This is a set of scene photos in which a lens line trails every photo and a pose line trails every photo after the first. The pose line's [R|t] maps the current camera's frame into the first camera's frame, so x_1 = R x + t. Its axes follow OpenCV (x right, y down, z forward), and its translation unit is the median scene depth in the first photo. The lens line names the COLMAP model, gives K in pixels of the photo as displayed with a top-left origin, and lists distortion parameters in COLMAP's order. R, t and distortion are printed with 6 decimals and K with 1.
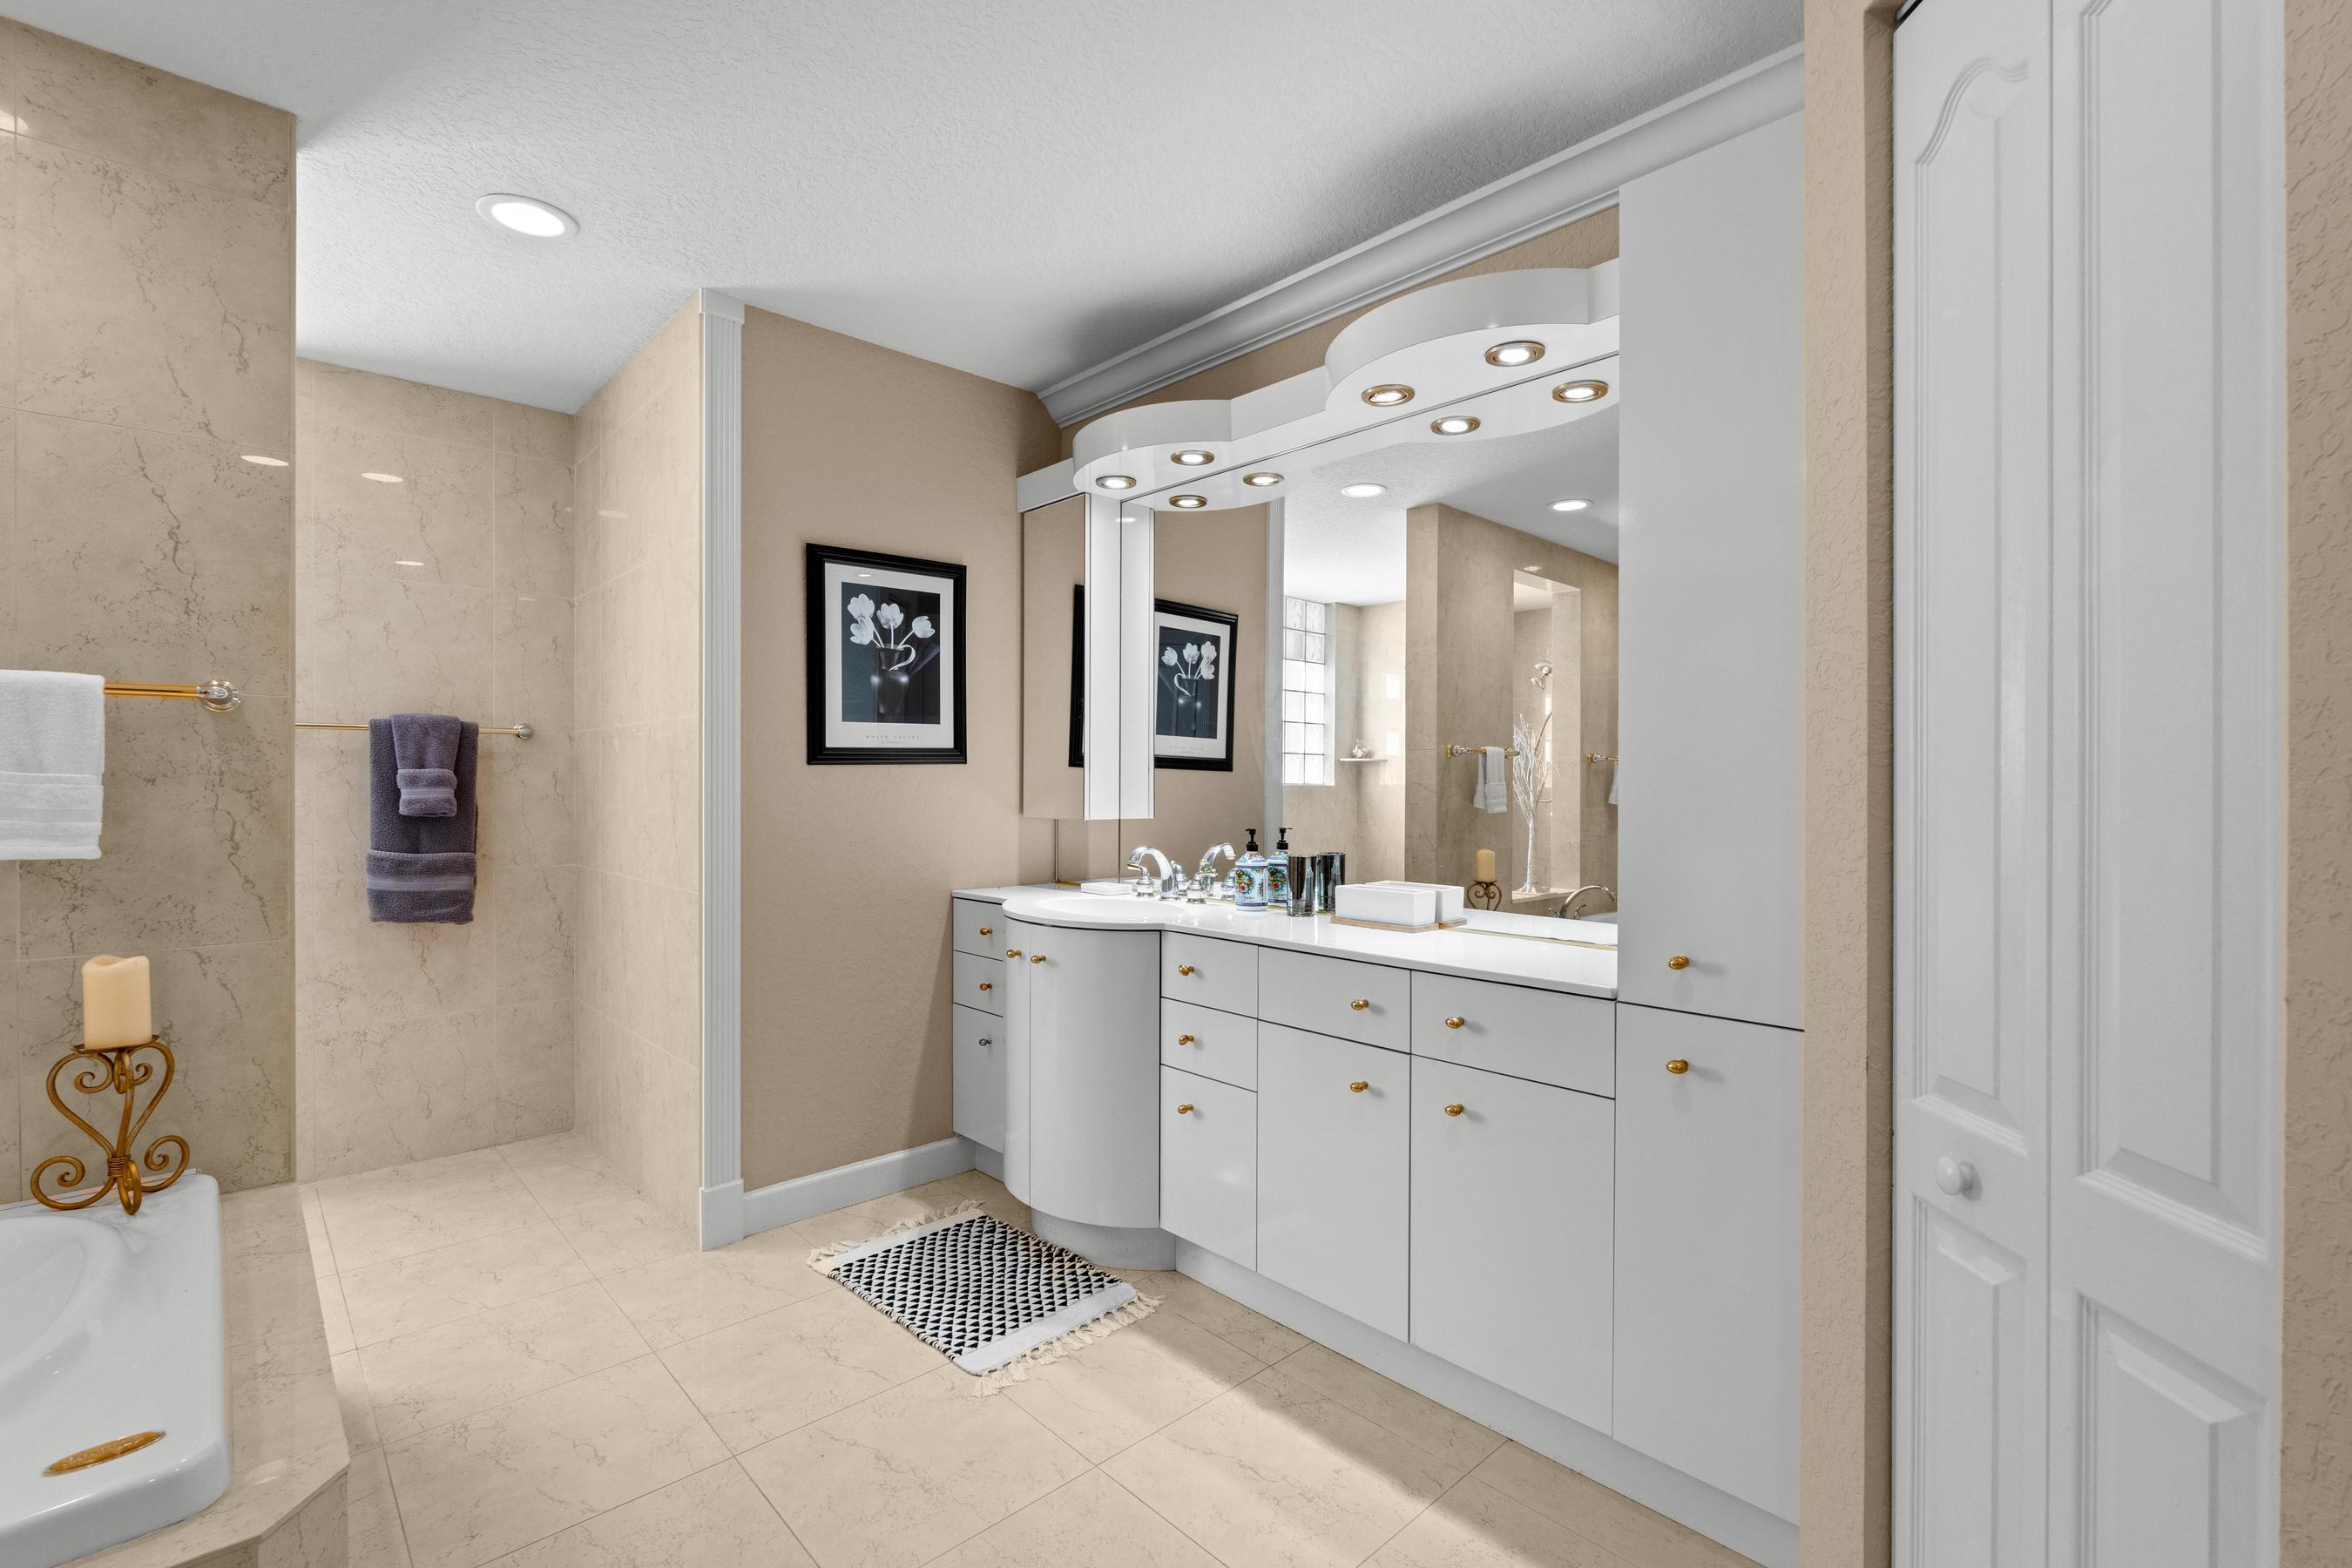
lens RADIAL K [[1029.0, 0, 1176.0], [0, 1029.0, 784.0], [0, 0, 1]] dist [-0.001760, 0.000418]
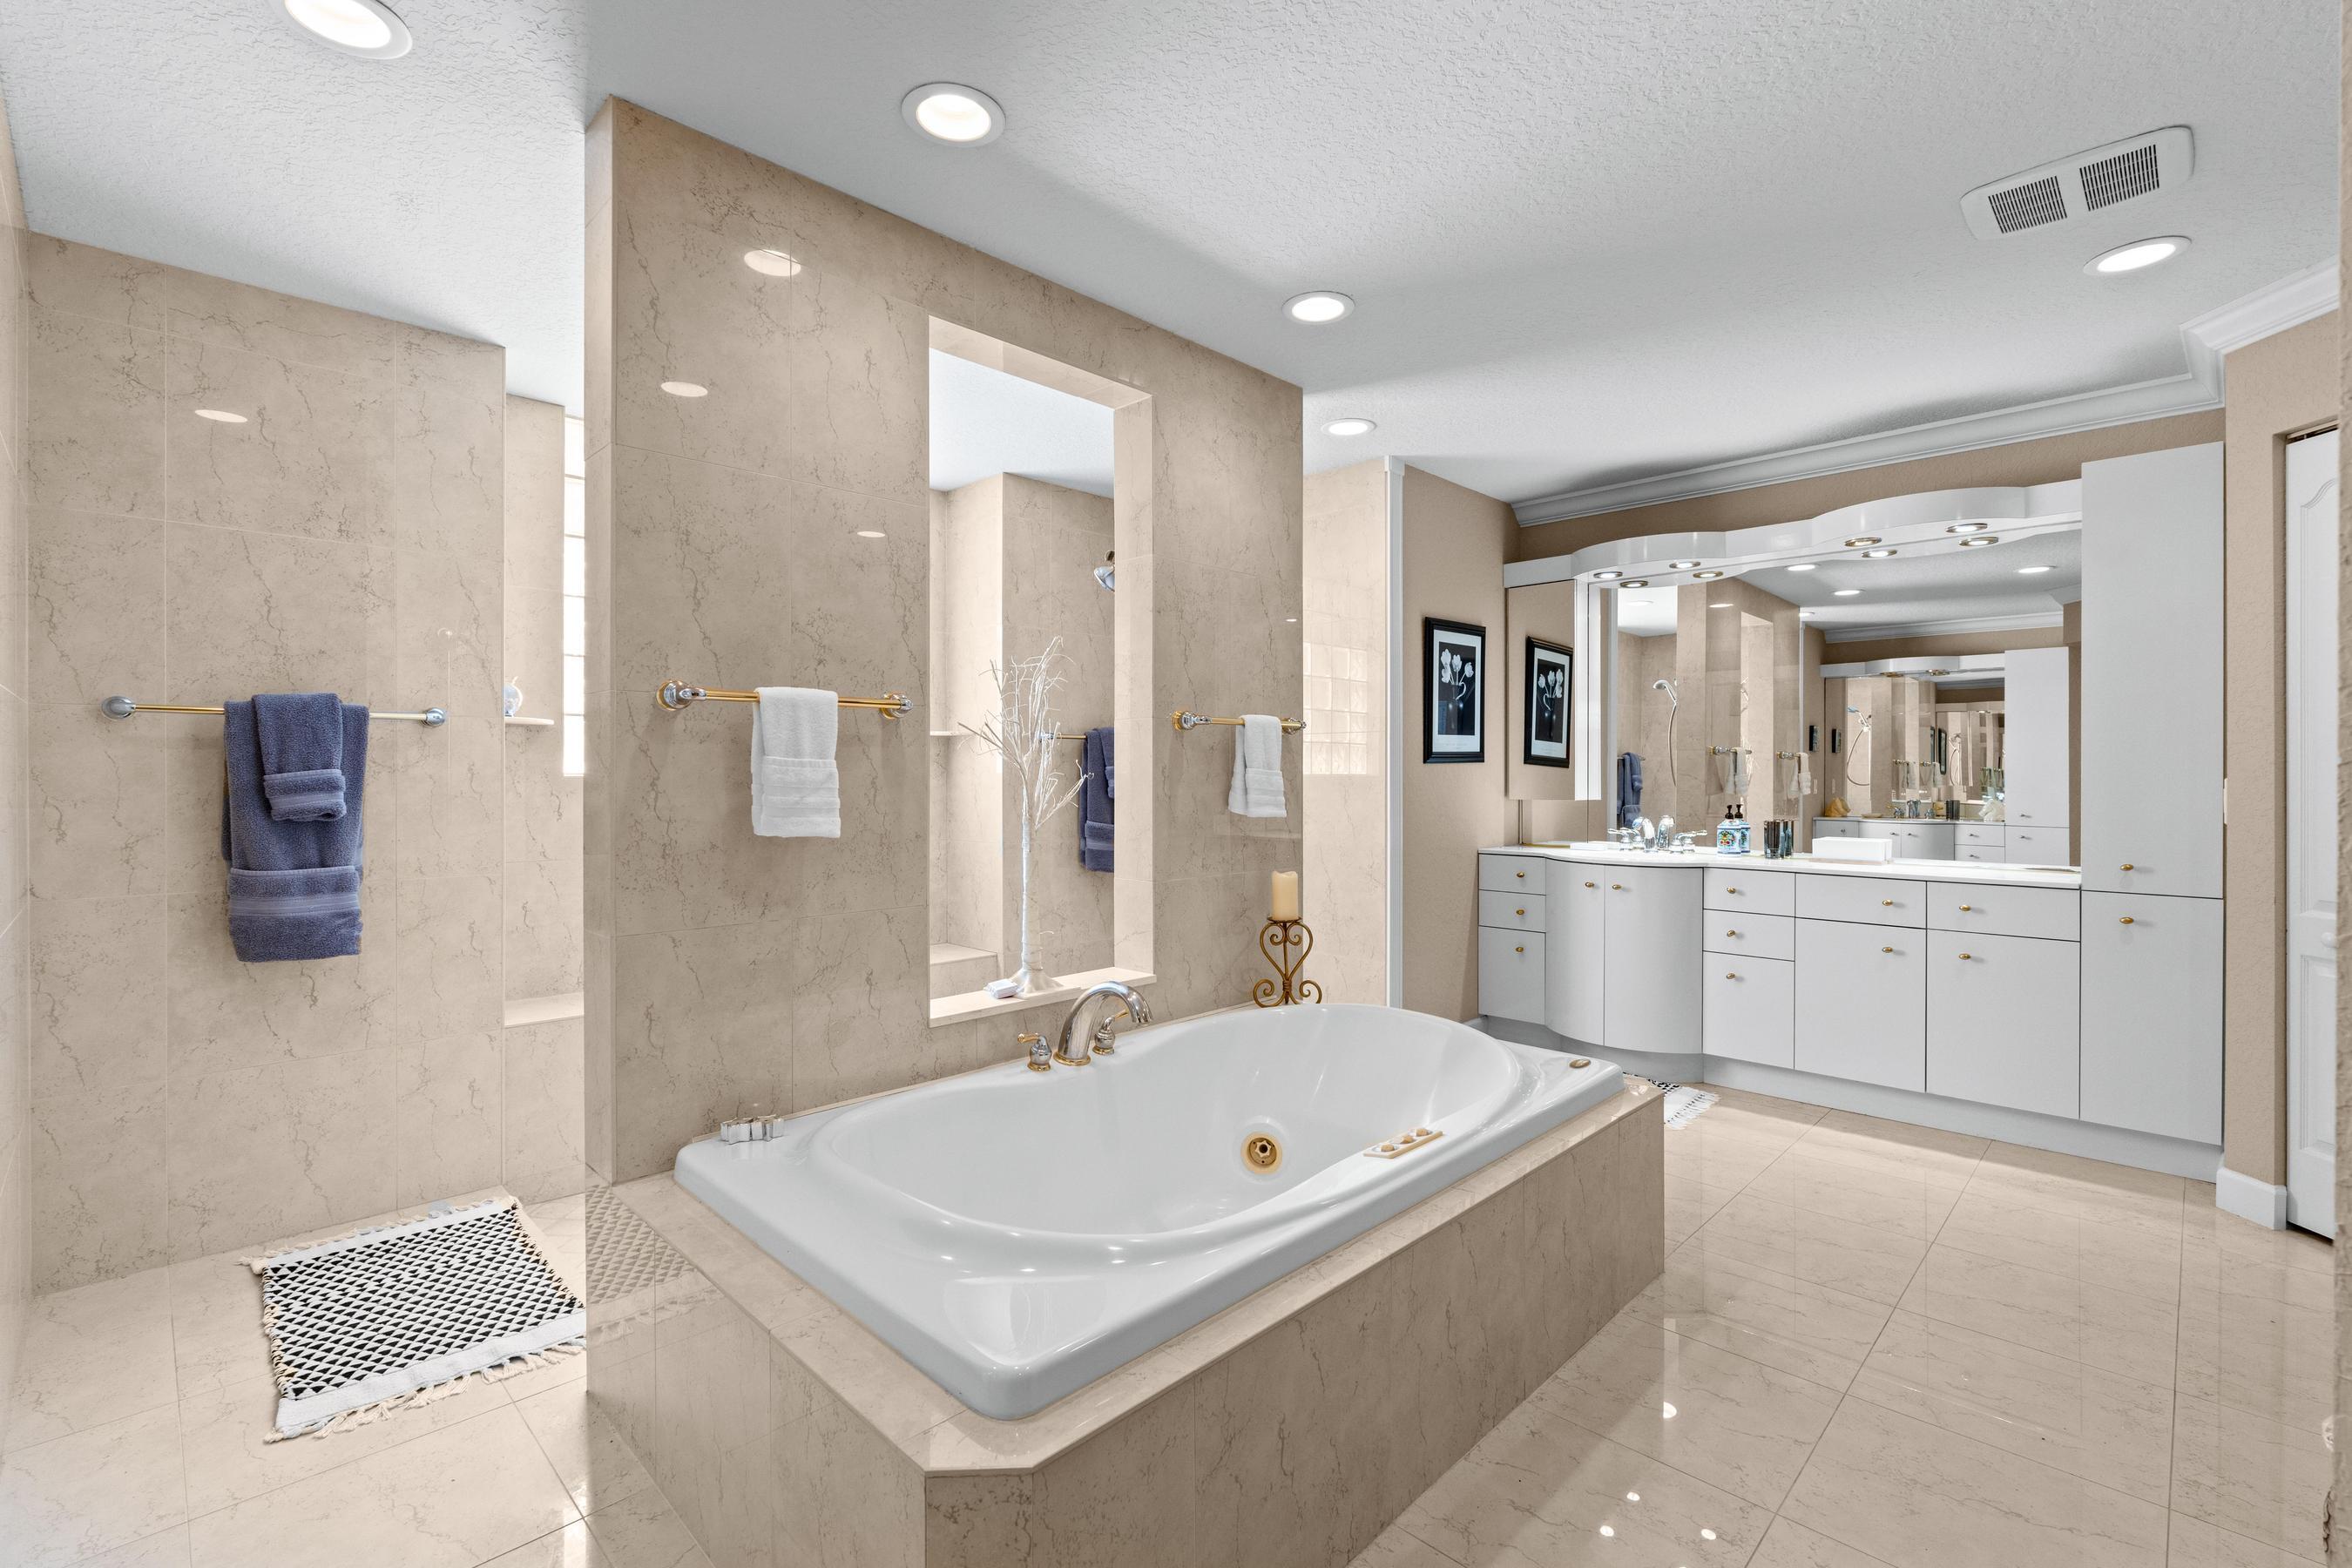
lens RADIAL K [[1051.0, 0, 1166.9], [0, 1051.0, 767.5], [0, 0, 1]] dist [0.003509, 0.000156]
pose [[0.999206, -0.000707, 0.039829, -0.793888], [0.000885, 0.999990, -0.004452, -0.006015], [-0.039826, 0.004484, 0.999197, -0.525700]]
